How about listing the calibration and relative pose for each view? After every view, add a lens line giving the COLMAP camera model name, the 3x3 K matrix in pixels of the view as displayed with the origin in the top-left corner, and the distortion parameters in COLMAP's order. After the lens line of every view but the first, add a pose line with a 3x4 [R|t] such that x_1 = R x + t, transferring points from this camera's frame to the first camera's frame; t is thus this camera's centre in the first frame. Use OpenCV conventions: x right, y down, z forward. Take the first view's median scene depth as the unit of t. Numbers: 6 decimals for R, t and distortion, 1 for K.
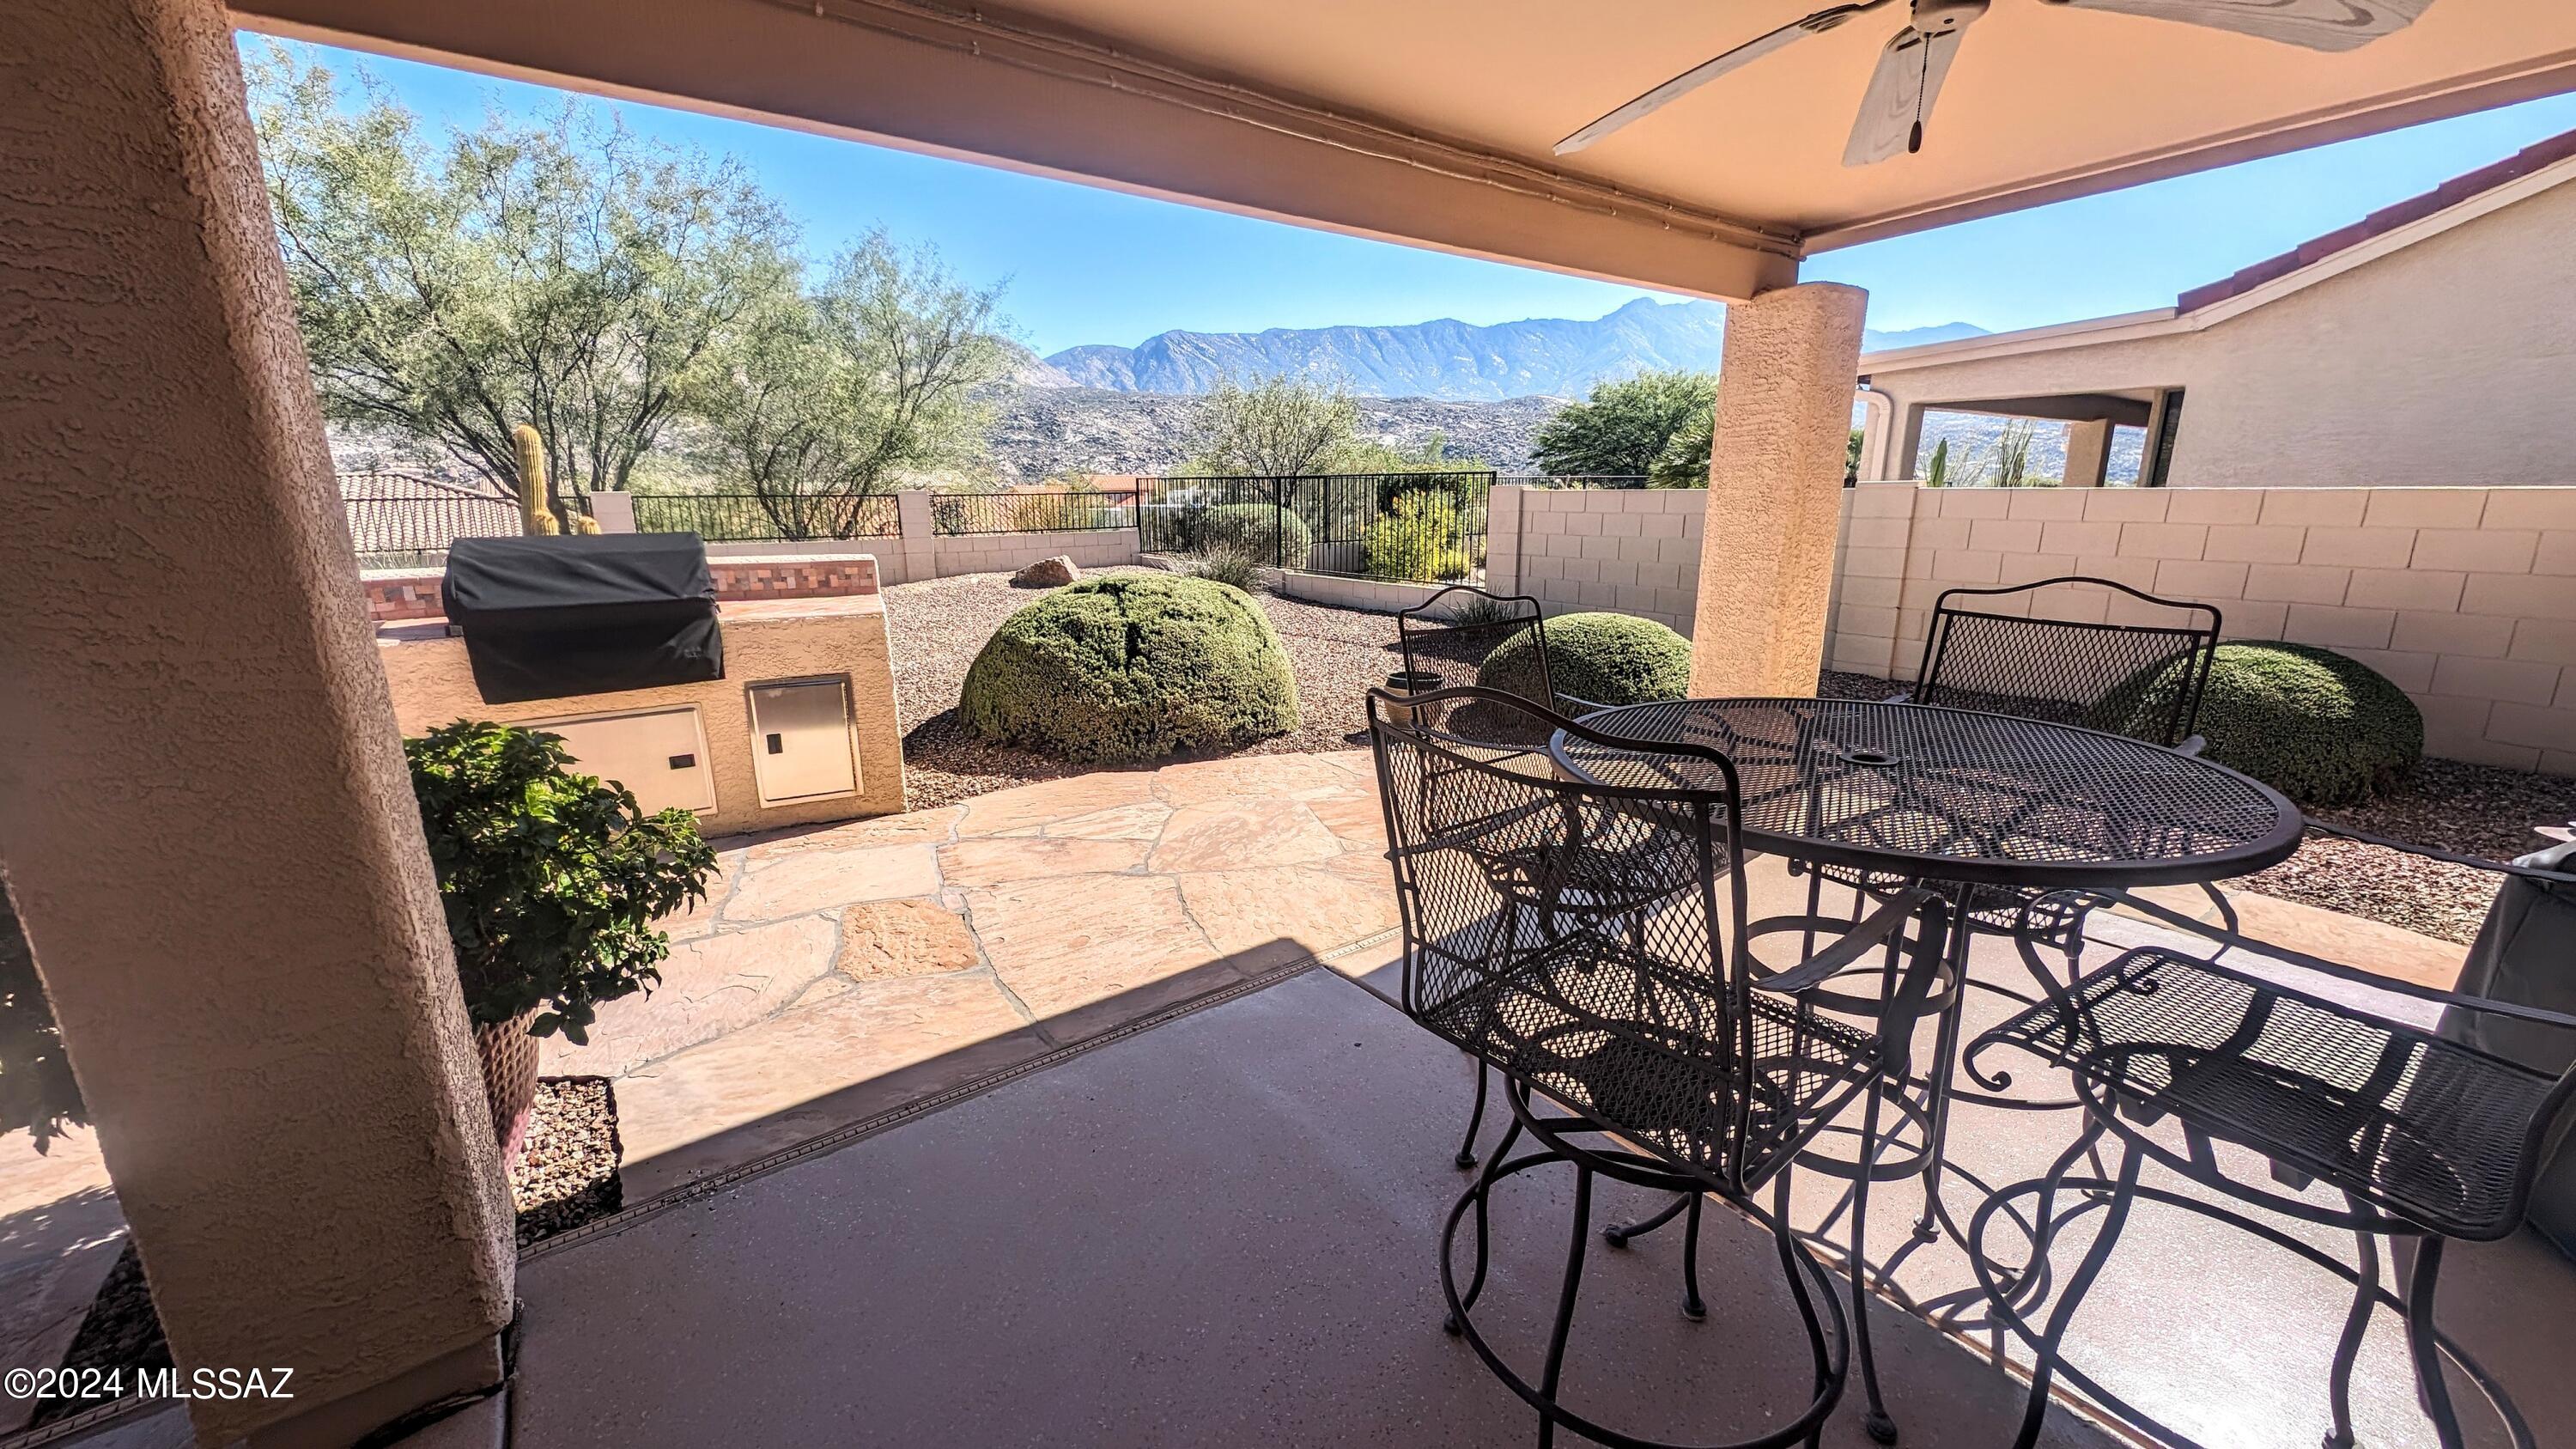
lens RADIAL K [[970.9, 0, 1288.1], [0, 970.9, 740.0], [0, 0, 1]] dist [0.011409, -0.005660]
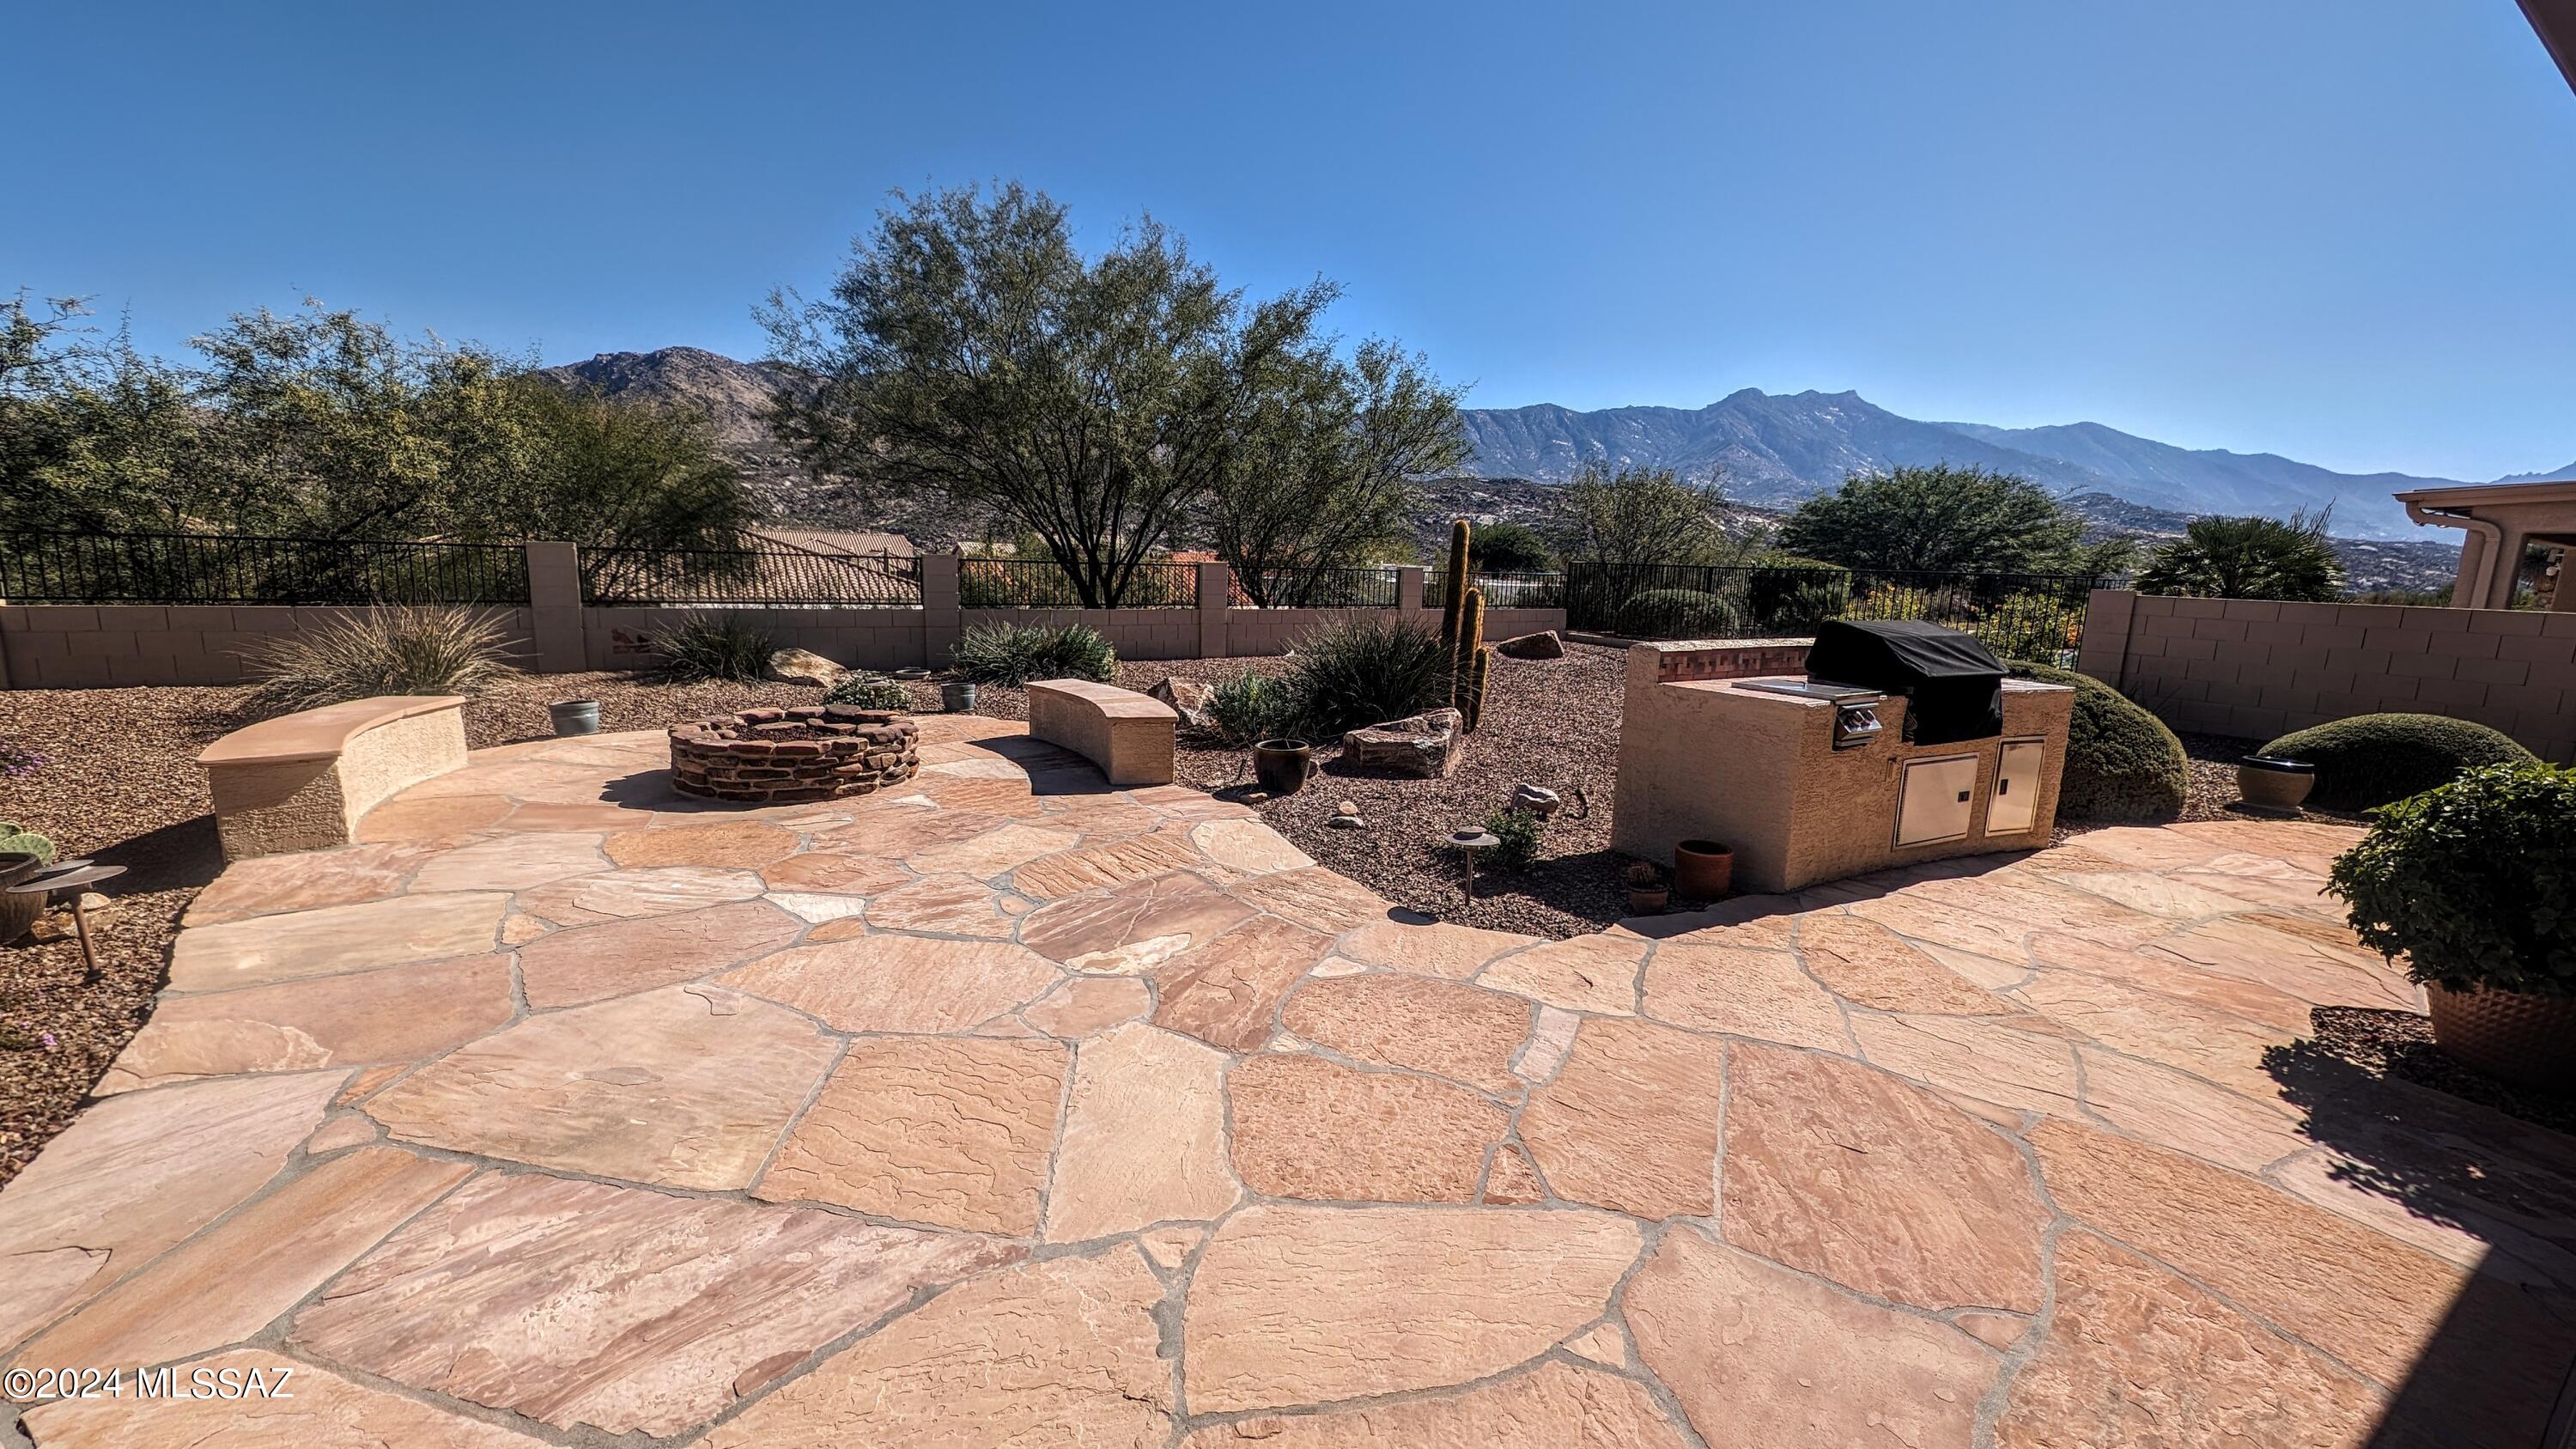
lens RADIAL K [[970.9, 0, 1283.8], [0, 970.9, 726.4], [0, 0, 1]] dist [0.011409, -0.005660]
pose [[0.994352, 0.055056, -0.090738, -1.080542], [-0.062462, 0.994763, -0.080905, 0.070162], [0.085809, 0.086116, 0.992583, -0.291294]]
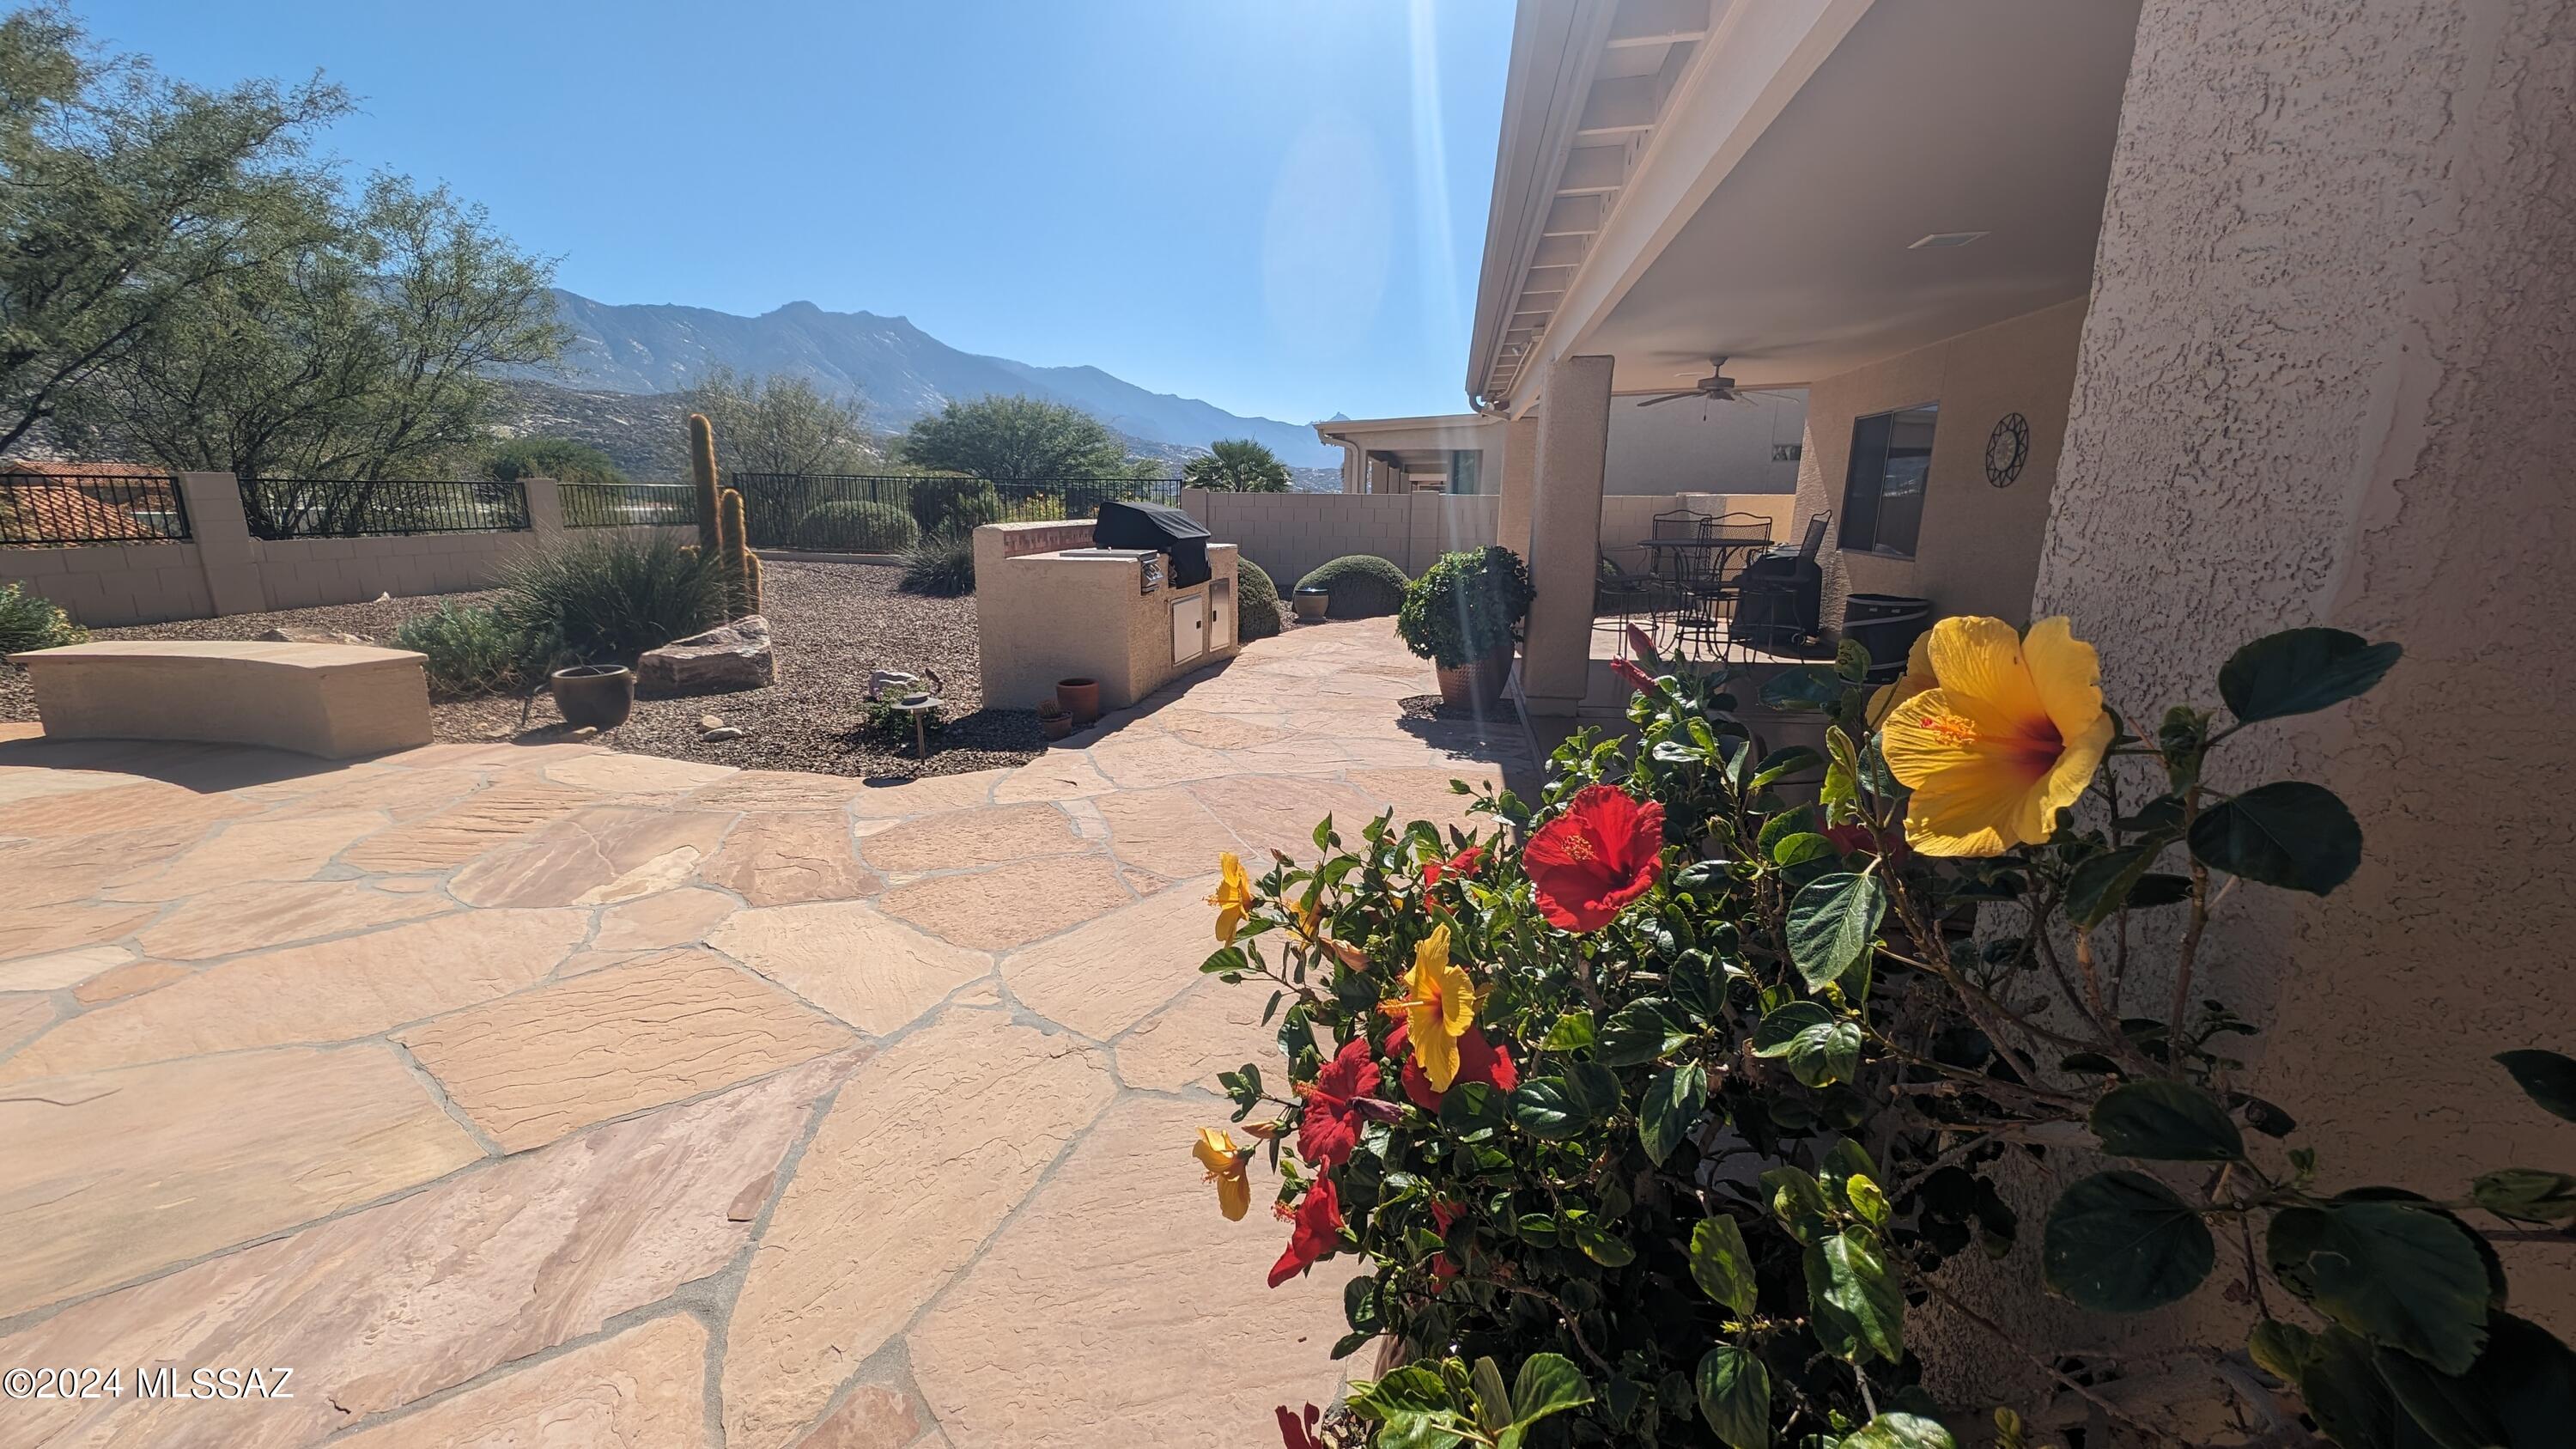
lens RADIAL K [[970.9, 0, 1287.0], [0, 970.9, 723.5], [0, 0, 1]] dist [0.011409, -0.005660]
pose [[0.724050, -0.138963, 0.675604, -1.356964], [0.156783, 0.987013, 0.034989, 0.128795], [-0.671692, 0.080590, 0.736434, -0.349925]]
